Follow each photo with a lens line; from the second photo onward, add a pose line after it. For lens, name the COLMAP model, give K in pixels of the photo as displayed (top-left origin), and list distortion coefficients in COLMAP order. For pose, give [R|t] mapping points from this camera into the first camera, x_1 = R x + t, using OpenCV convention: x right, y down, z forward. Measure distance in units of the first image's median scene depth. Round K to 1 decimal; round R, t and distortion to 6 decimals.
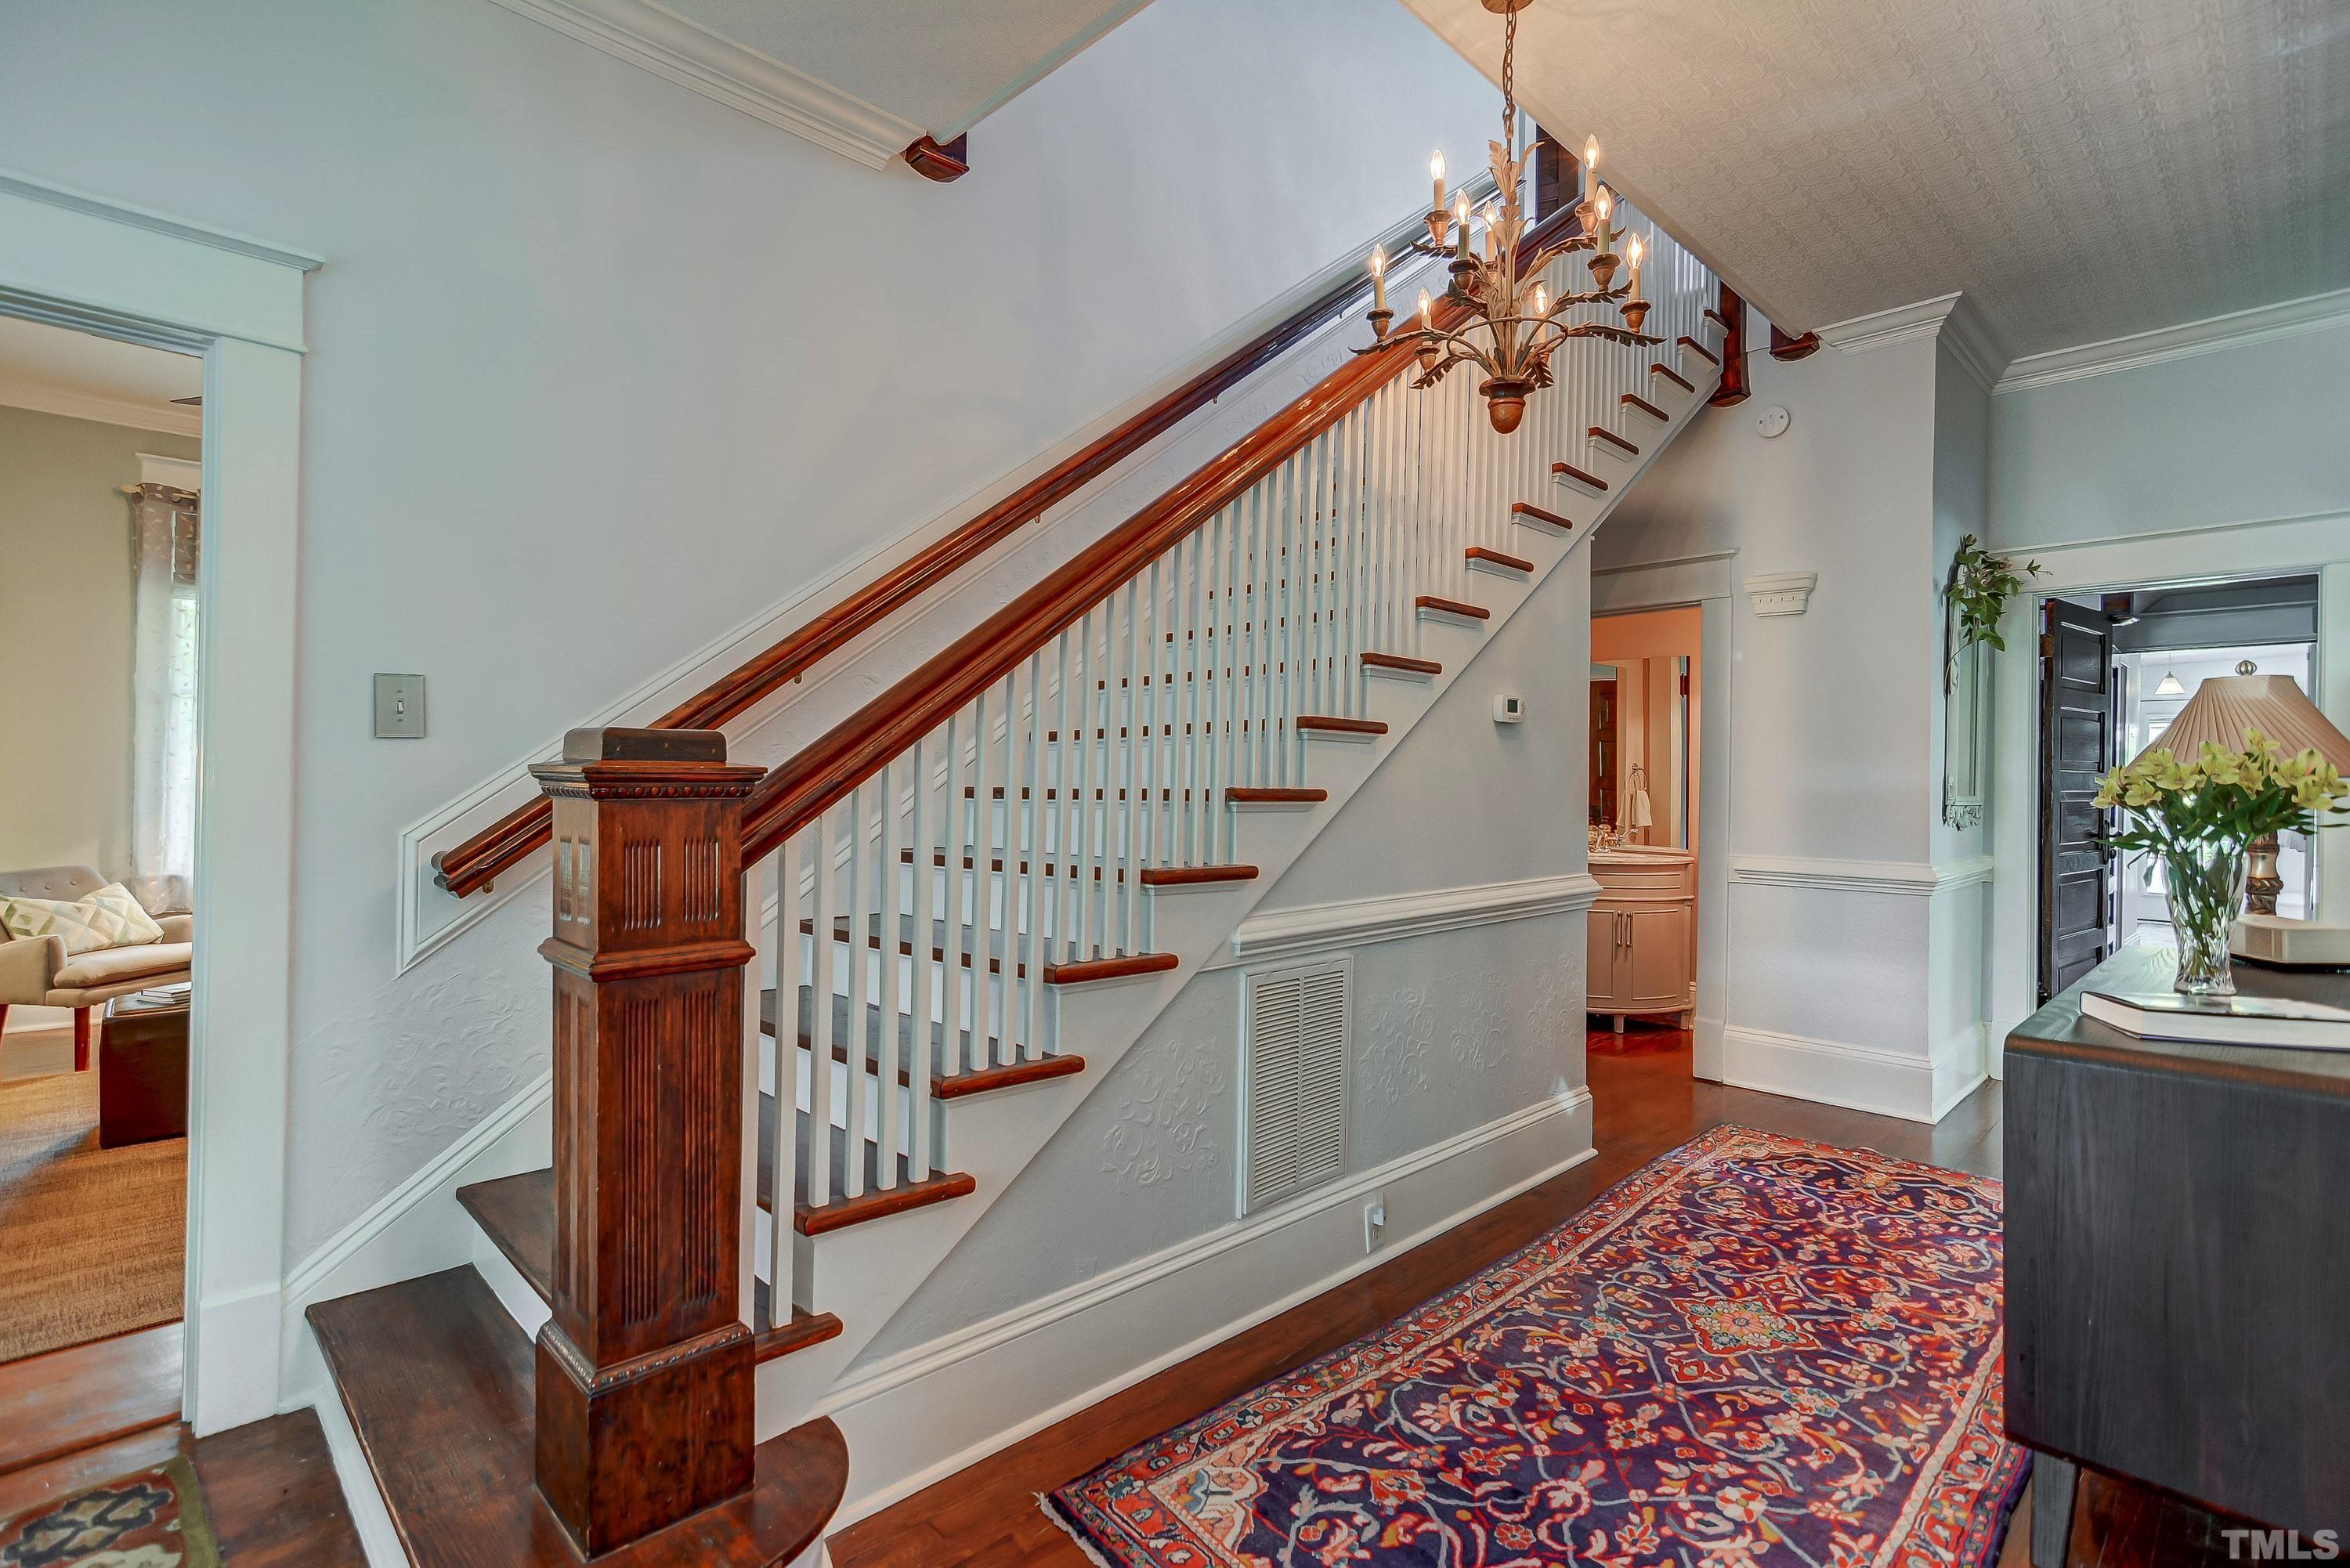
lens RADIAL K [[1131.6, 0, 1191.7], [0, 1131.6, 784.5], [0, 0, 1]] dist [-0.002261, 0.001129]
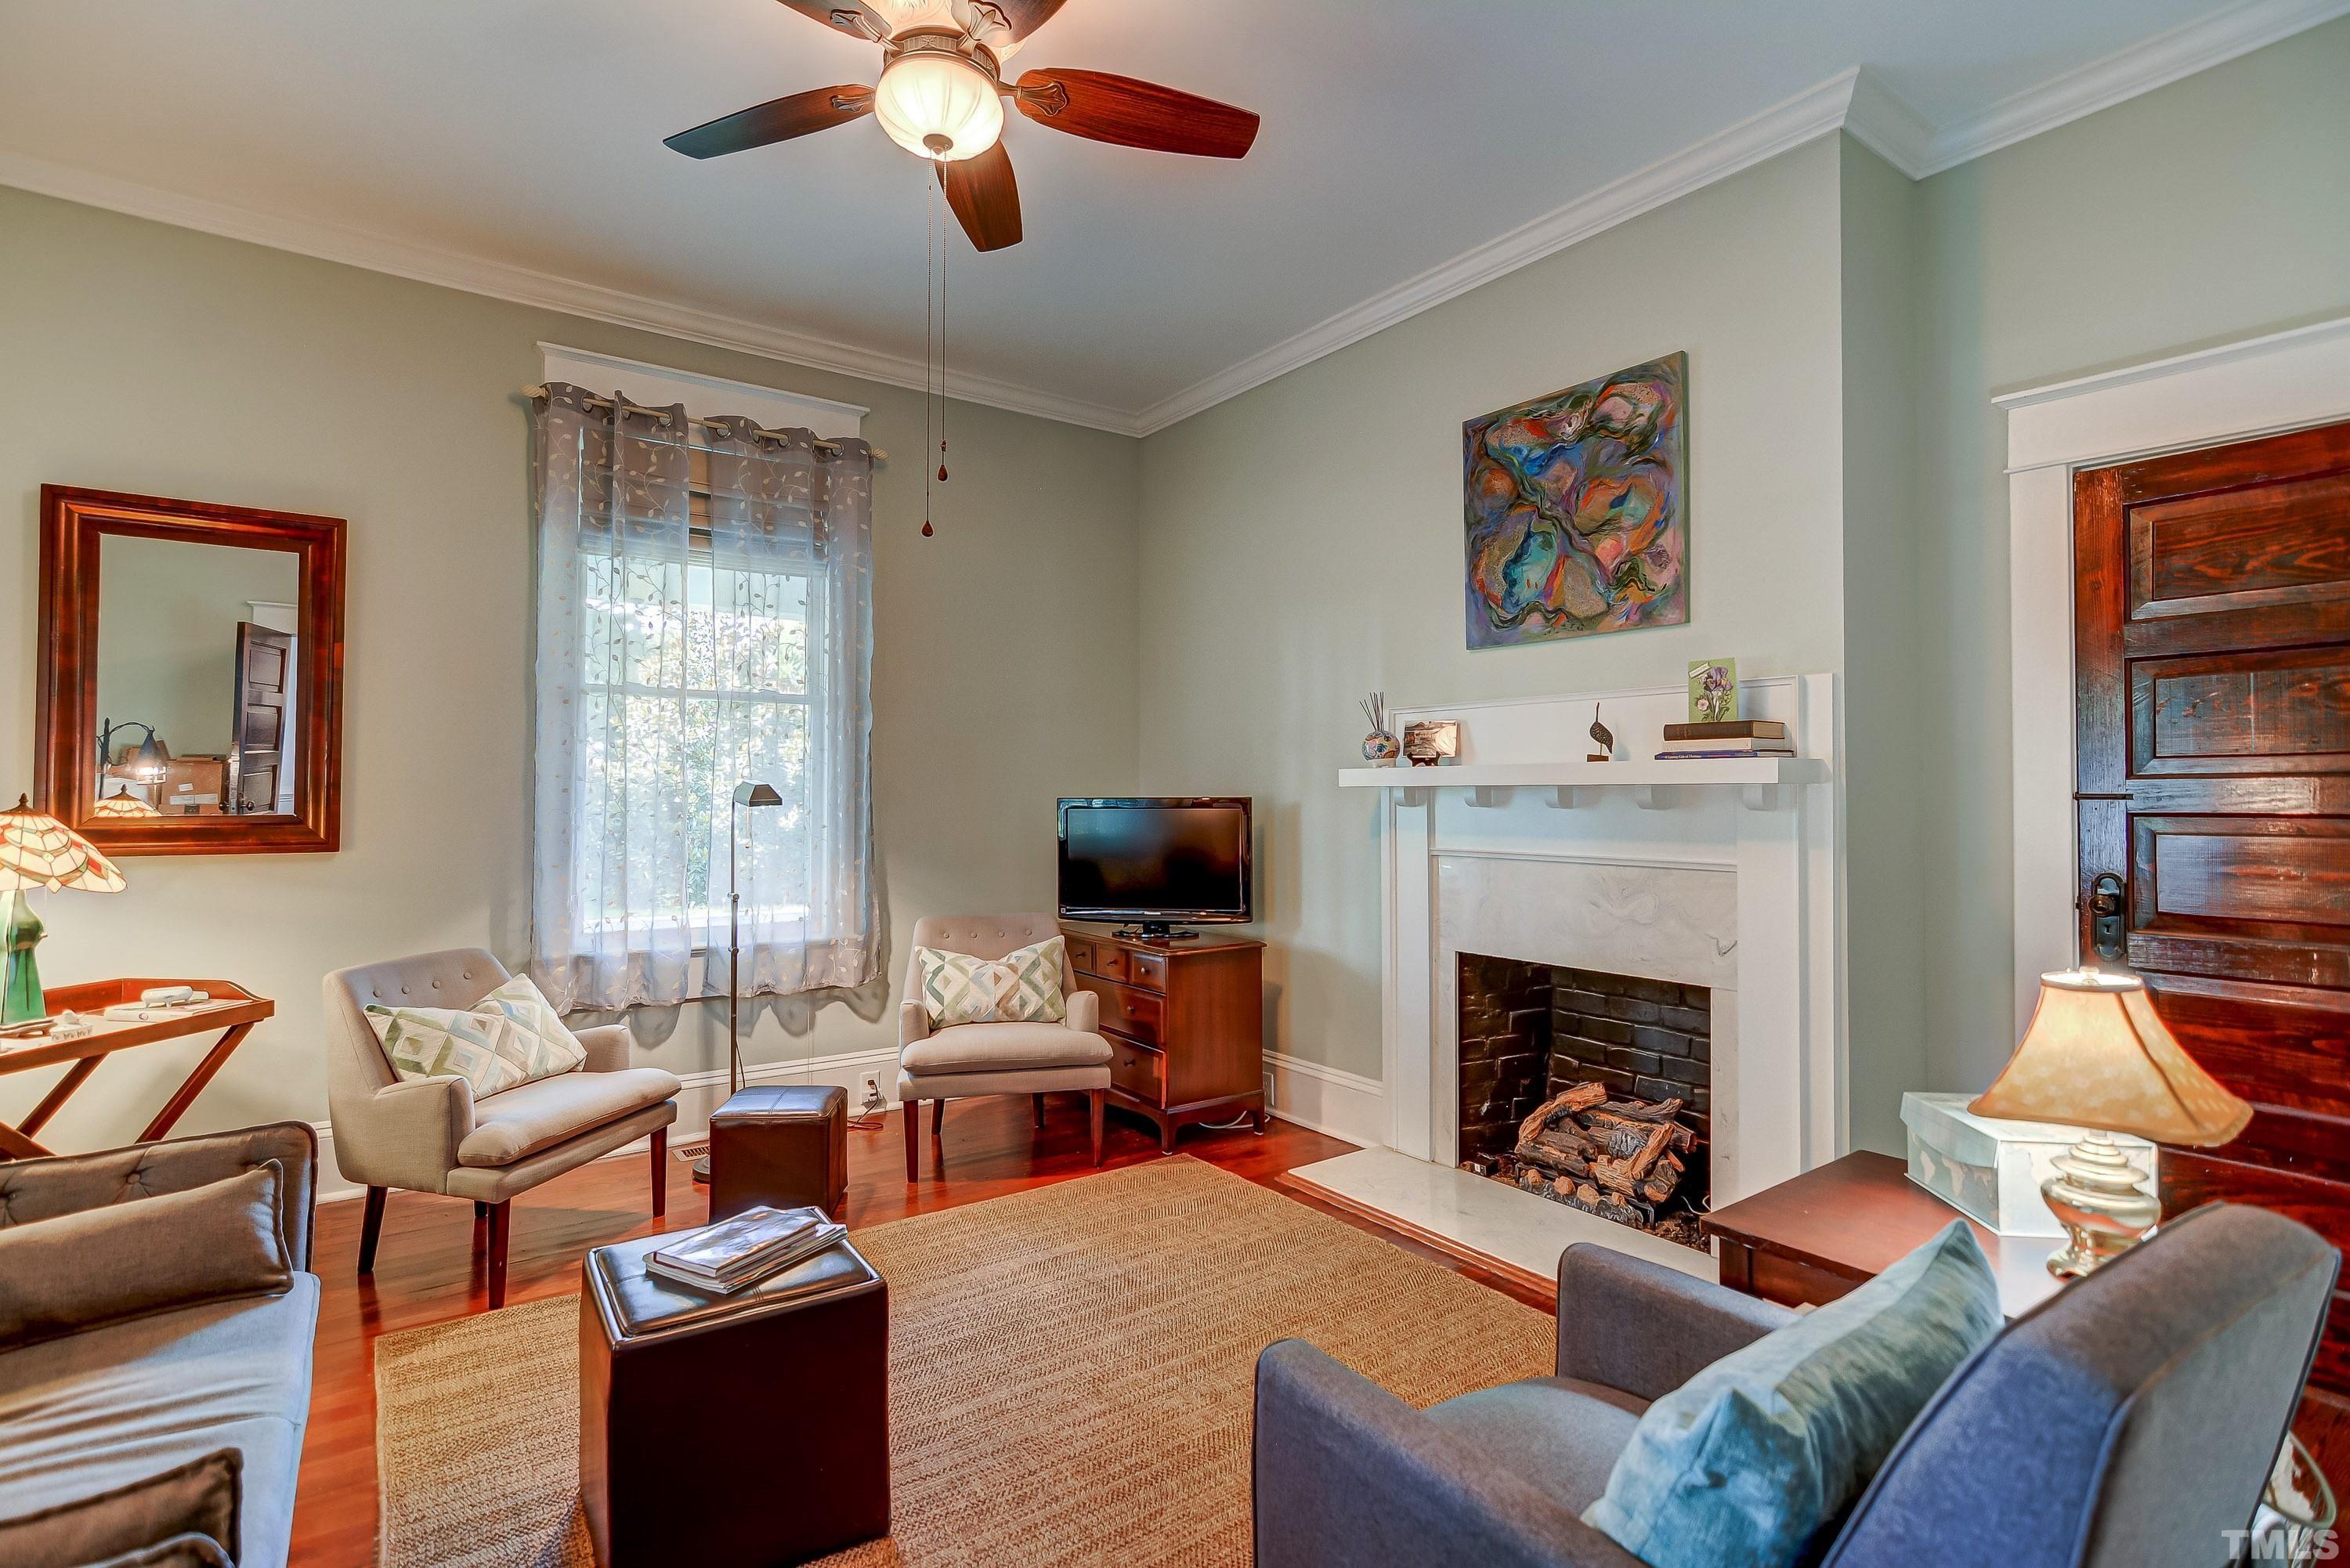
lens RADIAL K [[1131.6, 0, 1159.3], [0, 1131.6, 782.2], [0, 0, 1]] dist [-0.002261, 0.001129]
pose [[0.985790, -0.000909, -0.167982, -0.454350], [-0.000066, 0.999983, -0.005796, -0.020935], [0.167984, 0.005725, 0.985773, 0.393744]]
